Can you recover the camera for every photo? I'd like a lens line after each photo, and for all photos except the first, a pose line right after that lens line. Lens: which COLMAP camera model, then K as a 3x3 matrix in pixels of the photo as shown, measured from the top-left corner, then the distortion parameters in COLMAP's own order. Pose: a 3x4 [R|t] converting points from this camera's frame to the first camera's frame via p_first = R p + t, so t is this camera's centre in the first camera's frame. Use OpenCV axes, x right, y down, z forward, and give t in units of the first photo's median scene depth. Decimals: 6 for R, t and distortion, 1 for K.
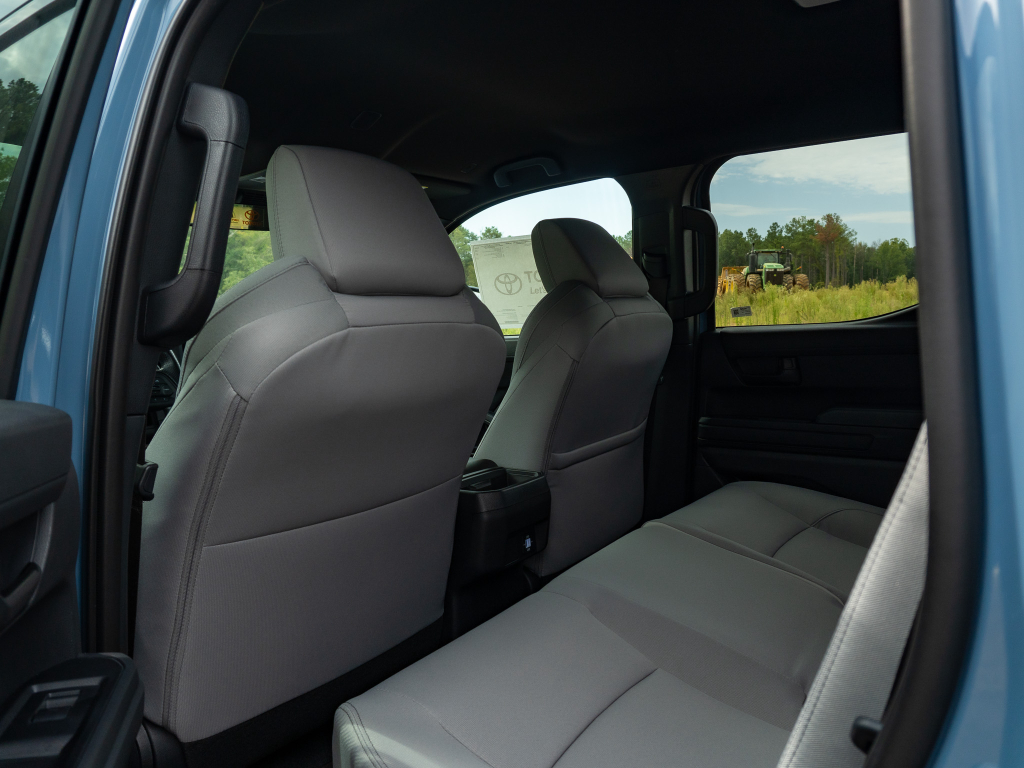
lens RADIAL K [[773.4, 0, 512.0], [0, 773.4, 384.0], [0, 0, 1]] dist [-0.020506, 0.001652]
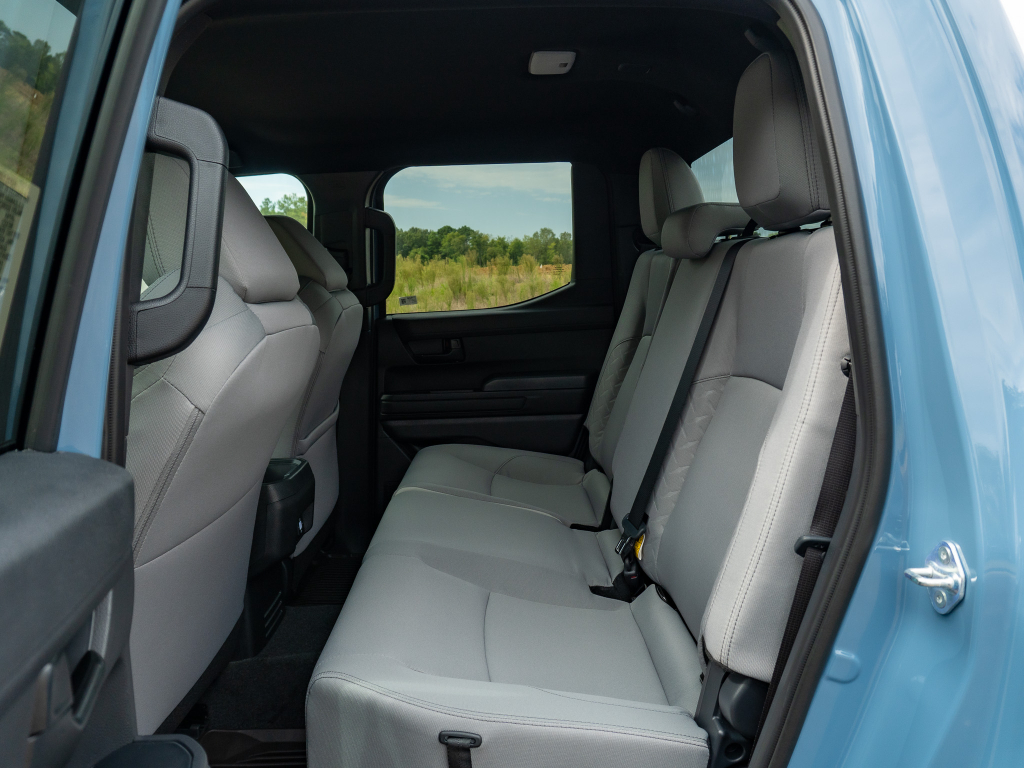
lens RADIAL K [[773.4, 0, 512.0], [0, 773.4, 384.0], [0, 0, 1]] dist [-0.020506, 0.001652]
pose [[0.810353, -0.078162, 0.580705, -0.264837], [0.060210, 0.996924, 0.050165, -0.018848], [-0.582840, -0.005687, 0.812567, -0.027200]]
